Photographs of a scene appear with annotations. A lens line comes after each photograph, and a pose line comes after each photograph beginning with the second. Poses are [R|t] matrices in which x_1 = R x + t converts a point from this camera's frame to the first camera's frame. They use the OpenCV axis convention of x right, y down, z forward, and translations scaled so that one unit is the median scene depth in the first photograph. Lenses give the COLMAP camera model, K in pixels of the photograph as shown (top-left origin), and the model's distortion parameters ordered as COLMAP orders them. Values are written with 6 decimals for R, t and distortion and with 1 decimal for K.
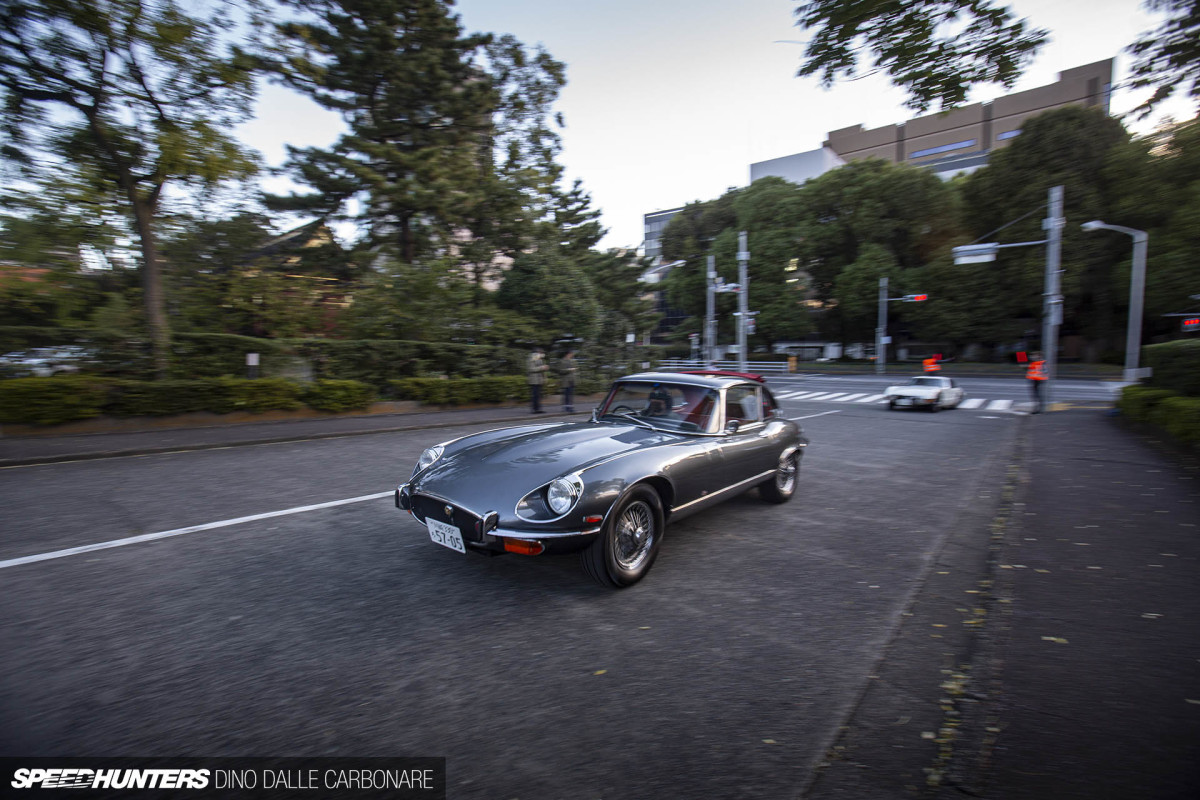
lens RADIAL K [[554.0, 0, 604.2], [0, 554.0, 400.9], [0, 0, 1]] dist [-0.039789, 0.009902]
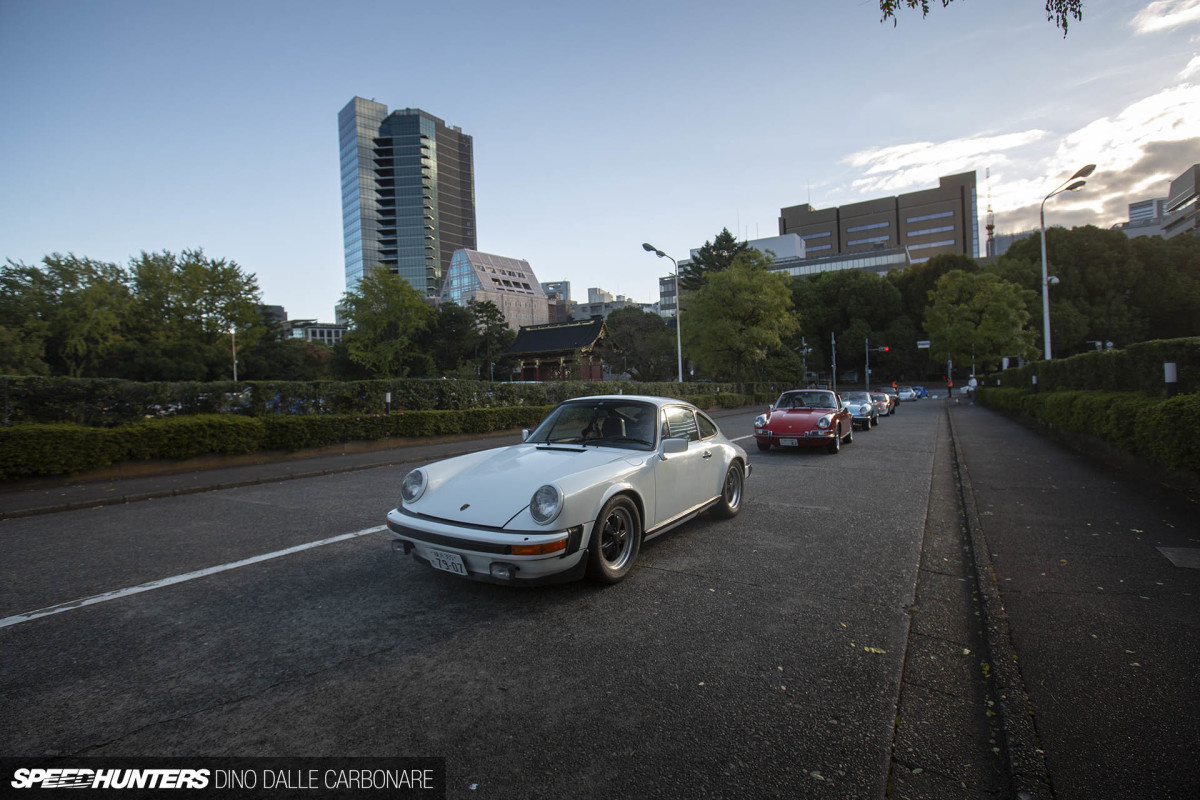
lens RADIAL K [[554.0, 0, 611.3], [0, 554.0, 399.8], [0, 0, 1]] dist [-0.039789, 0.009902]
pose [[0.992496, -0.036374, 0.116739, -0.295921], [0.043490, 0.997311, -0.058993, 0.028537], [-0.114279, 0.063628, 0.991409, -0.378669]]
